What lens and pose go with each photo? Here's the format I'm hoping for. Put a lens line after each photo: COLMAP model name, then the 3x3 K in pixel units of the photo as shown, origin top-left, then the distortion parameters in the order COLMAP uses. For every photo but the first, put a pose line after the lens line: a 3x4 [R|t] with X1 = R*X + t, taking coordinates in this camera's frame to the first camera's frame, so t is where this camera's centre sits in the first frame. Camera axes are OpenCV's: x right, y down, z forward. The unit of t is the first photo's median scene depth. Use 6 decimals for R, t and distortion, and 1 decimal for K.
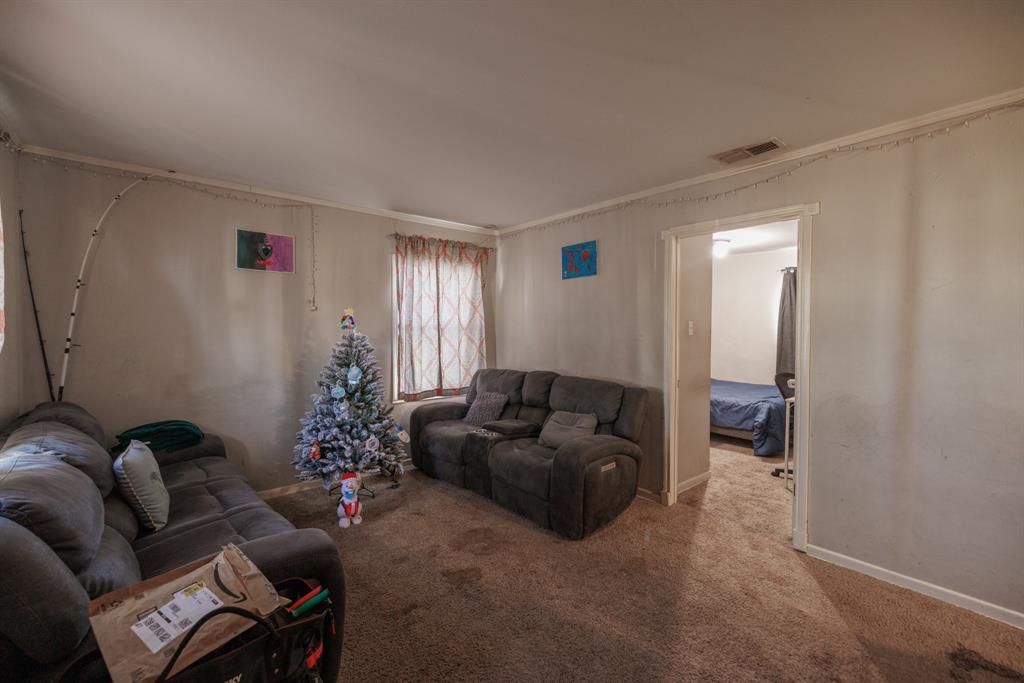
lens RADIAL K [[417.7, 0, 512.0], [0, 417.7, 341.5], [0, 0, 1]] dist [-0.001007, -0.000193]
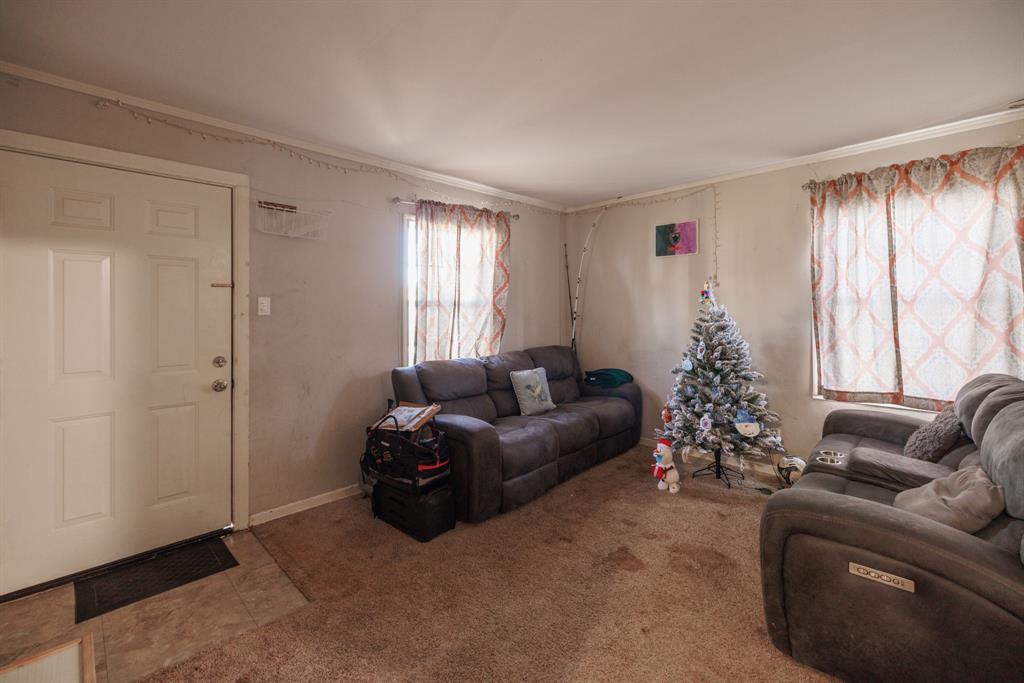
lens RADIAL K [[442.3, 0, 509.7], [0, 442.3, 308.6], [0, 0, 1]] dist [0.000791, 0.000097]
pose [[0.083989, -0.005854, -0.996449, 0.589480], [-0.021618, 0.999737, -0.007695, -0.000643], [0.996232, 0.022187, 0.083840, 0.427435]]
